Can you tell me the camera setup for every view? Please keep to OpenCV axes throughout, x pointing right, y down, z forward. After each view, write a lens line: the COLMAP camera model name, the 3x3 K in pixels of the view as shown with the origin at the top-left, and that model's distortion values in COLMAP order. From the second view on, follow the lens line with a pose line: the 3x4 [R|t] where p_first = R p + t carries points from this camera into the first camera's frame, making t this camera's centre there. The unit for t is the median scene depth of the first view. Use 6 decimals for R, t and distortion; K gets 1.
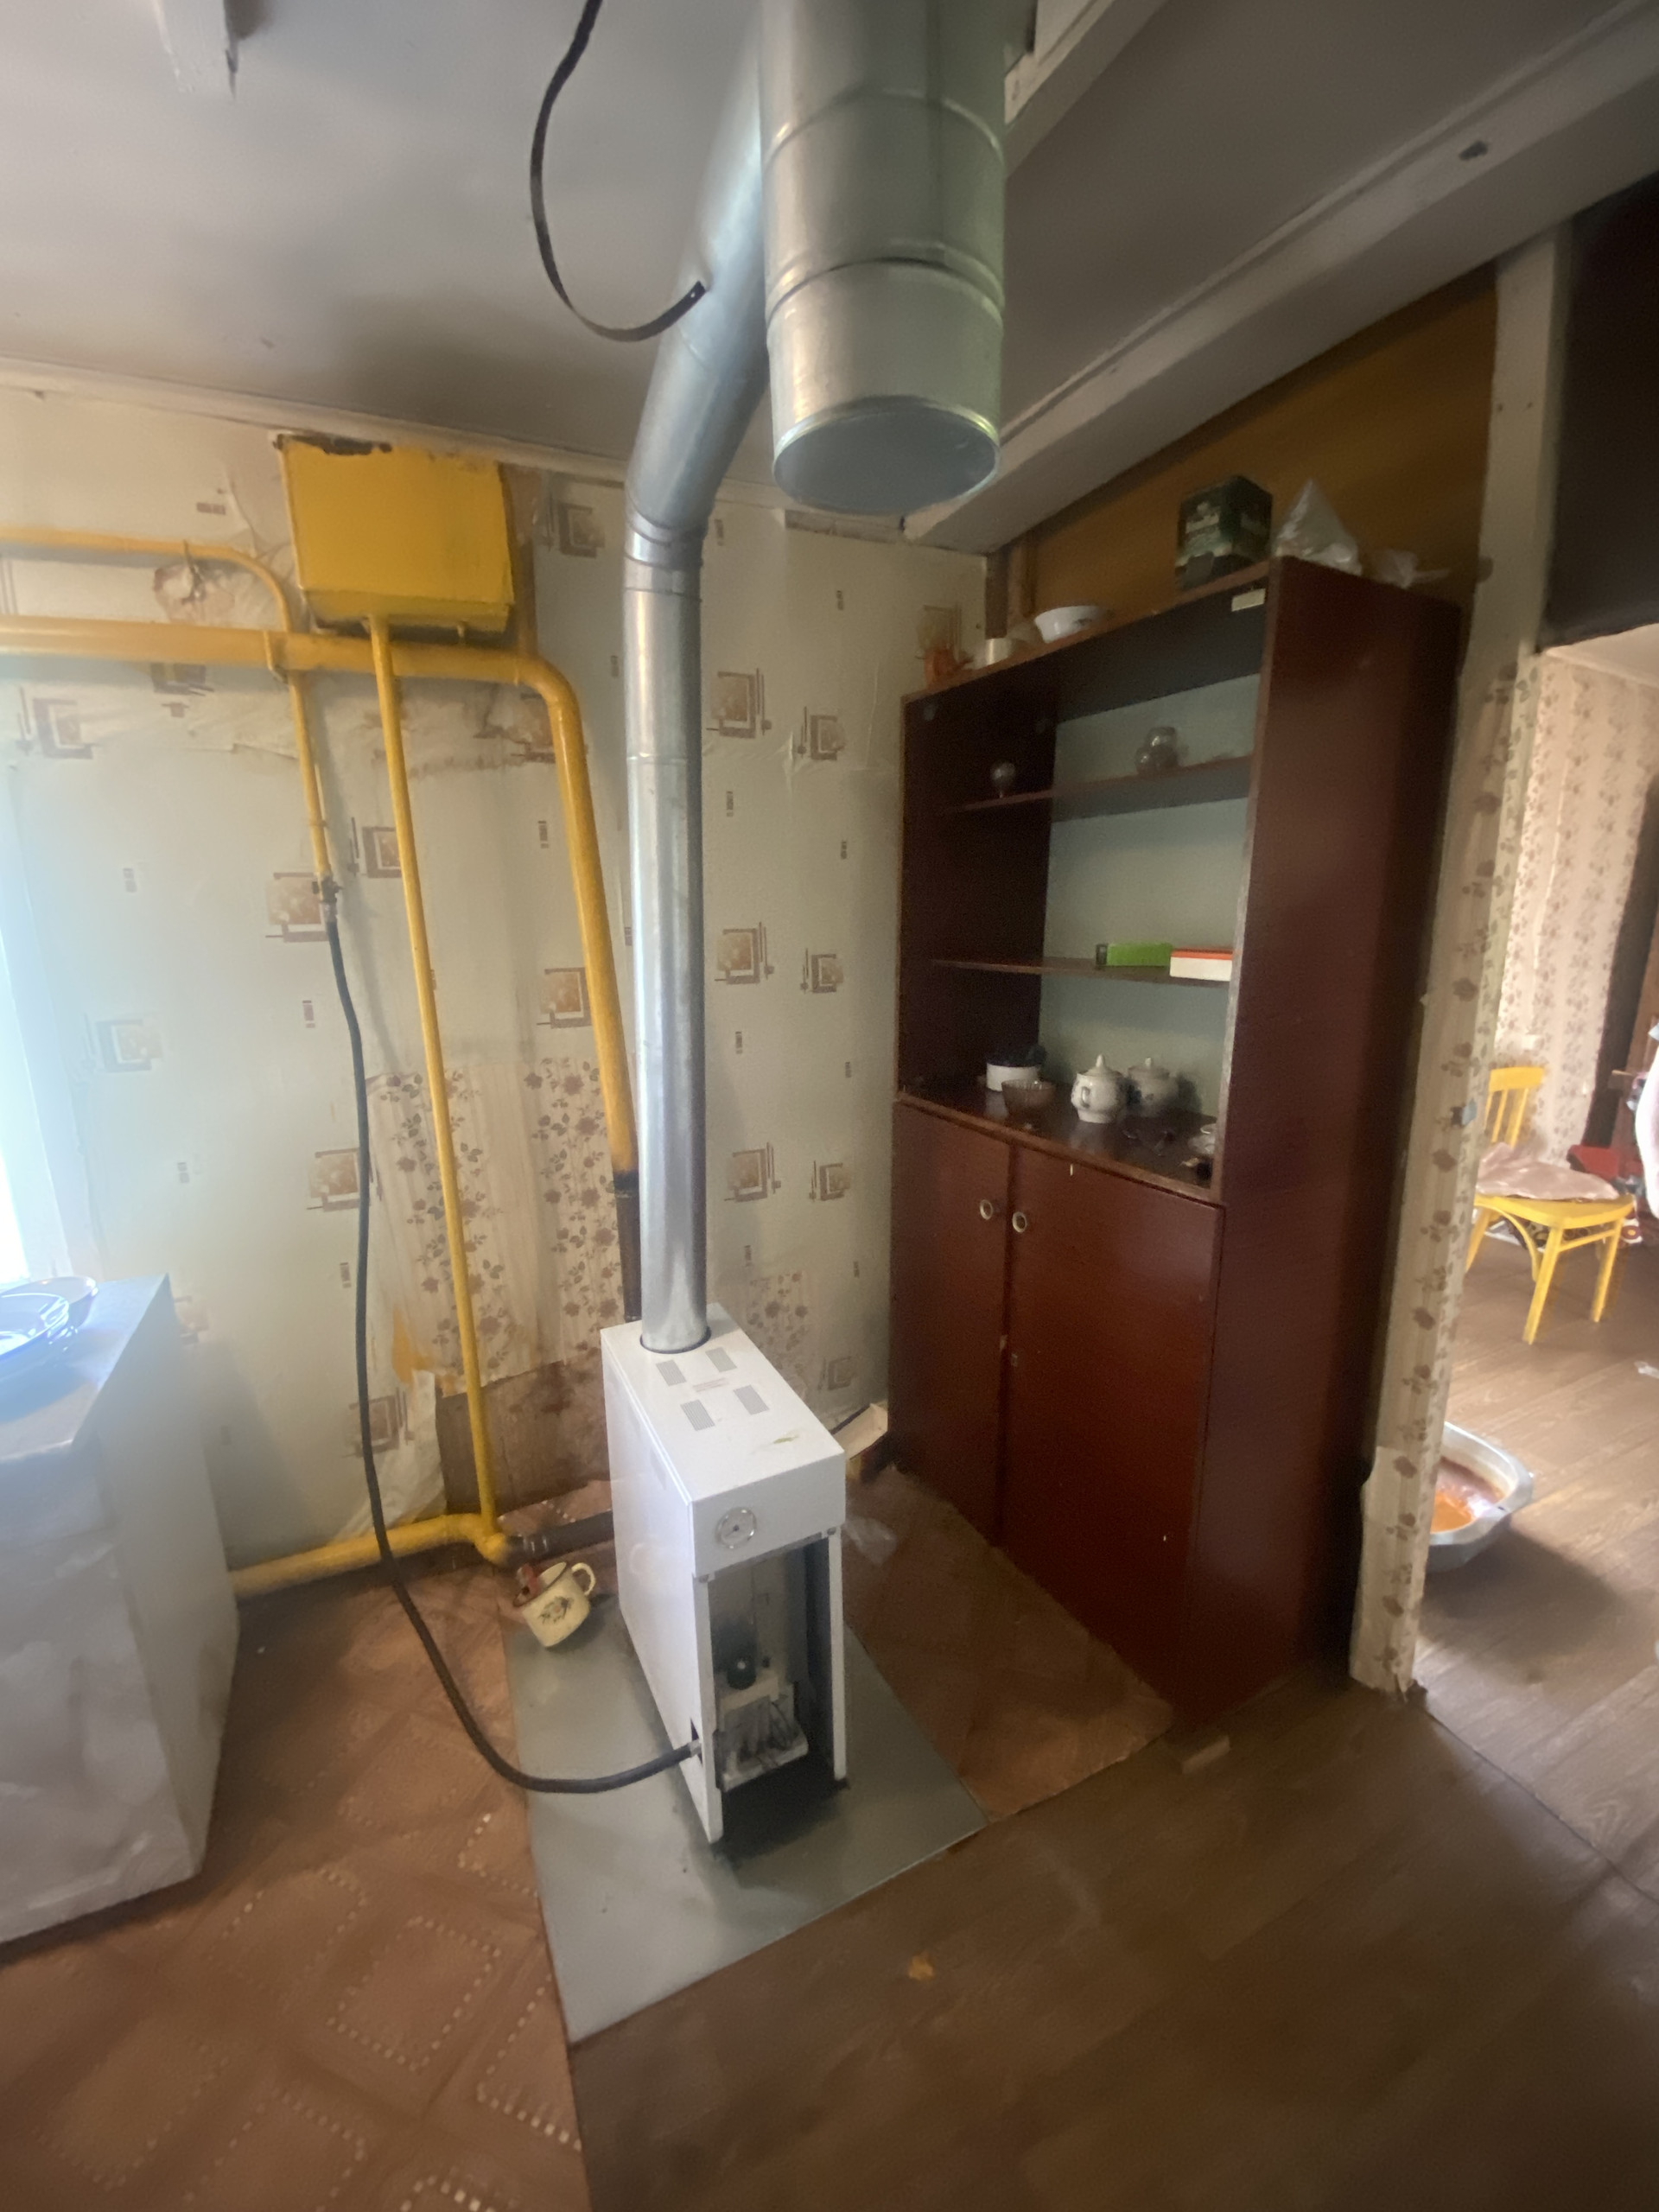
lens RADIAL K [[888.8, 0, 833.8], [0, 888.8, 1101.9], [0, 0, 1]] dist [0.029055, -0.027060]
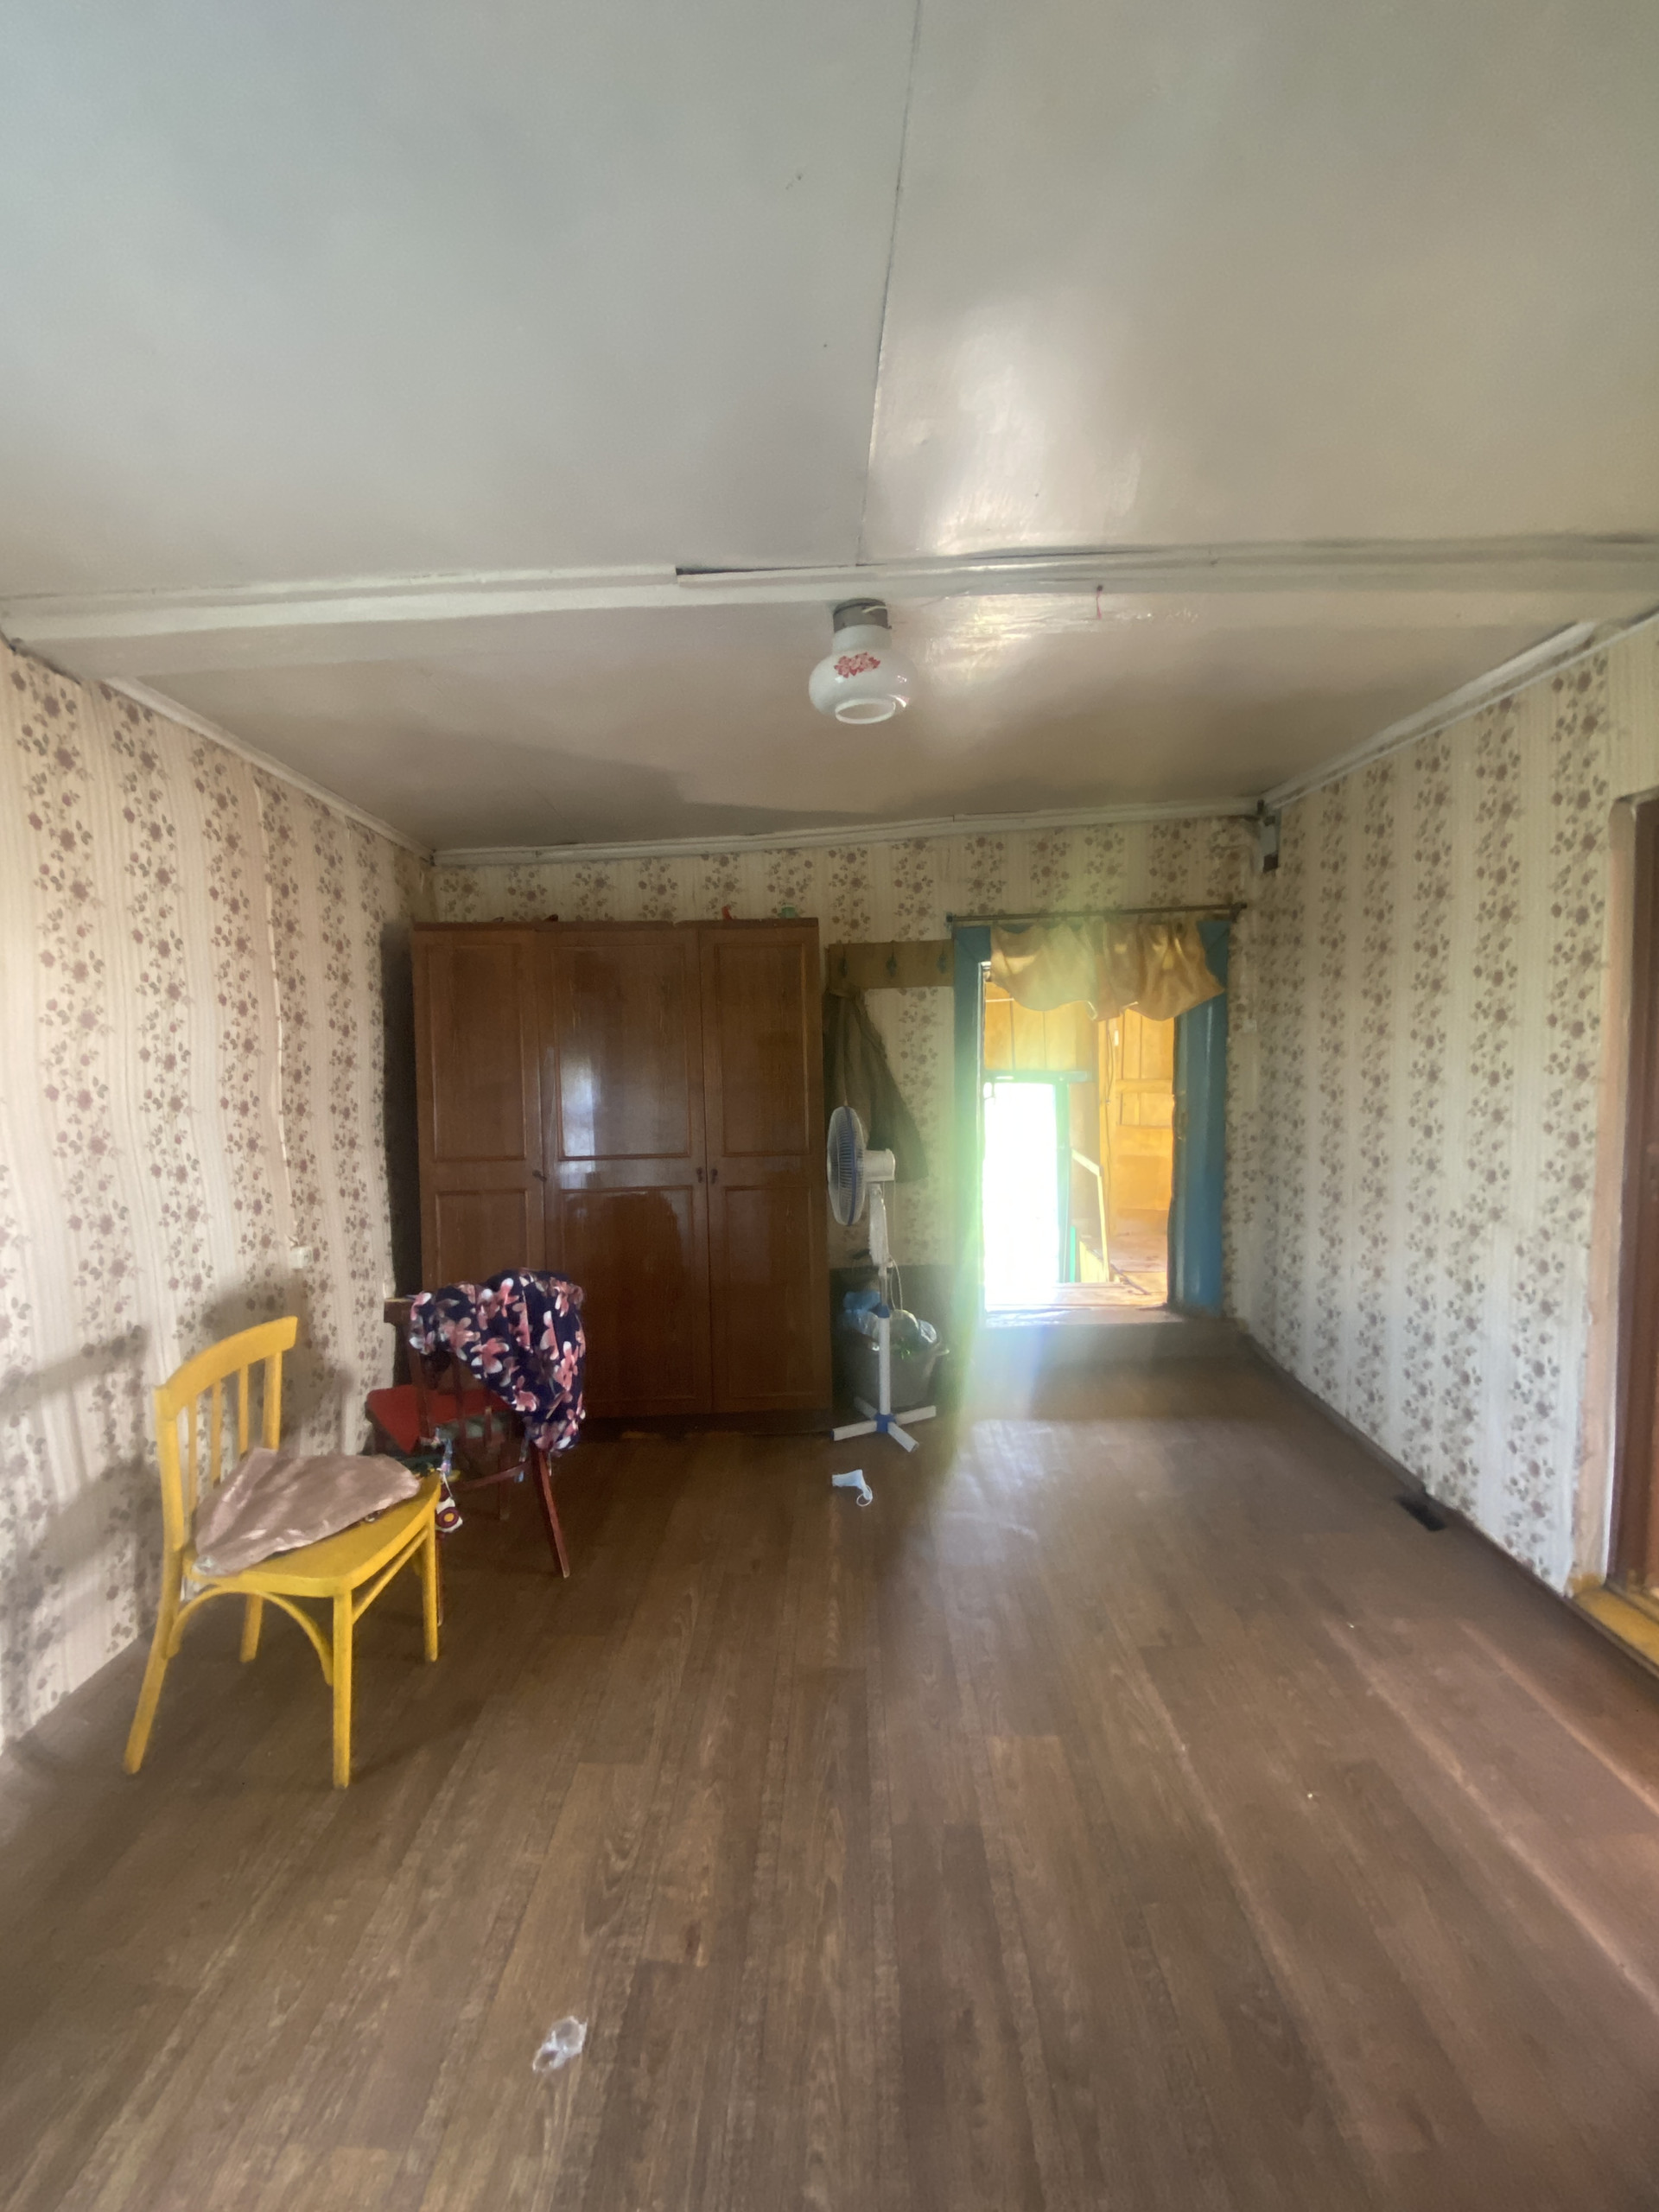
lens RADIAL K [[888.8, 0, 833.8], [0, 888.8, 1101.9], [0, 0, 1]] dist [0.029055, -0.027060]
pose [[0.428840, -0.058532, 0.901482, 0.332161], [0.213608, 0.976171, -0.038234, -0.073755], [-0.877763, 0.208960, 0.431124, 0.291782]]
